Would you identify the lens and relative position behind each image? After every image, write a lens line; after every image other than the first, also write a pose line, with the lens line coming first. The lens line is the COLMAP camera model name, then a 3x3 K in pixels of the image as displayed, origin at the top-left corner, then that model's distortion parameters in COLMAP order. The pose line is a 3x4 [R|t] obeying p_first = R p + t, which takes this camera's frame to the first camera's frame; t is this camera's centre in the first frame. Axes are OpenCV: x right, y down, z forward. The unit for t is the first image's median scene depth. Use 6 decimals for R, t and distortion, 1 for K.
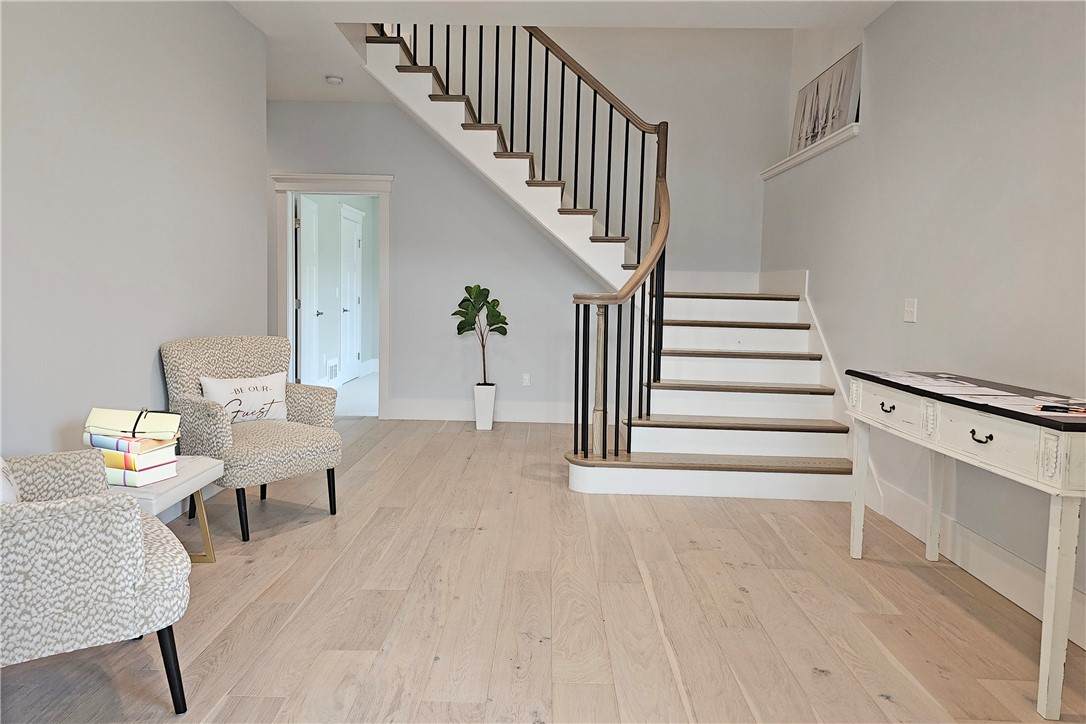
lens RADIAL K [[716.7, 0, 541.9], [0, 716.7, 338.9], [0, 0, 1]] dist [0.044854, -0.004107]
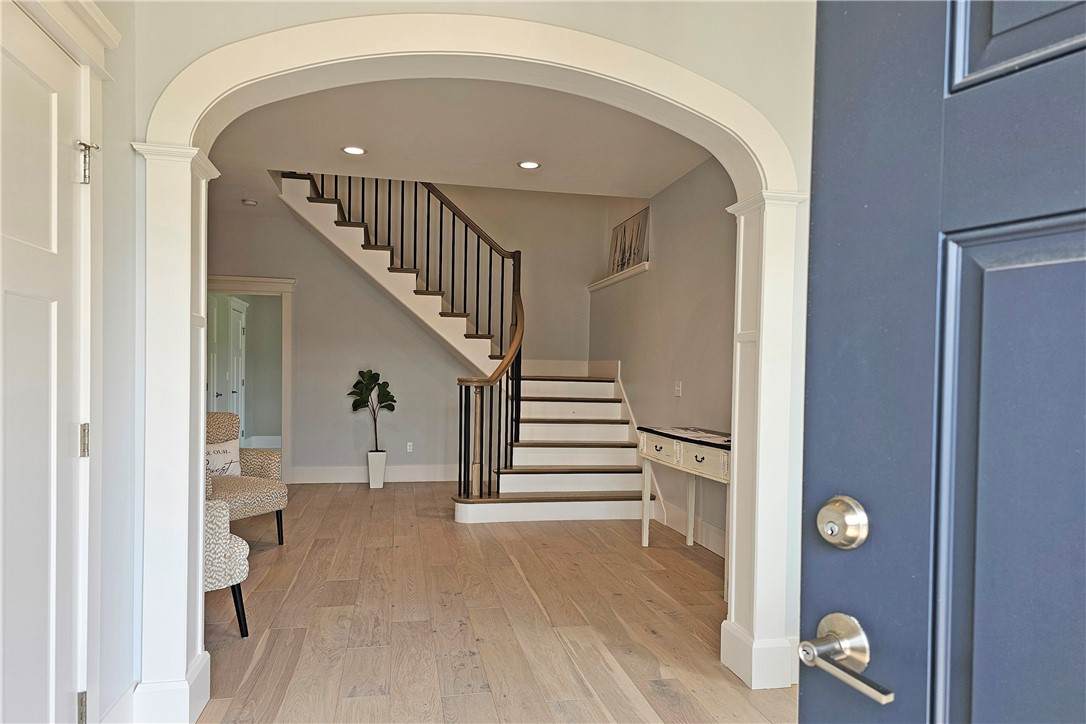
lens RADIAL K [[716.7, 0, 541.9], [0, 716.7, 338.9], [0, 0, 1]] dist [0.044854, -0.004107]
pose [[0.977230, 0.007589, 0.212047, -0.089184], [0.015745, 0.994012, -0.108135, 0.013742], [-0.211598, 0.109011, 0.971258, -0.379539]]
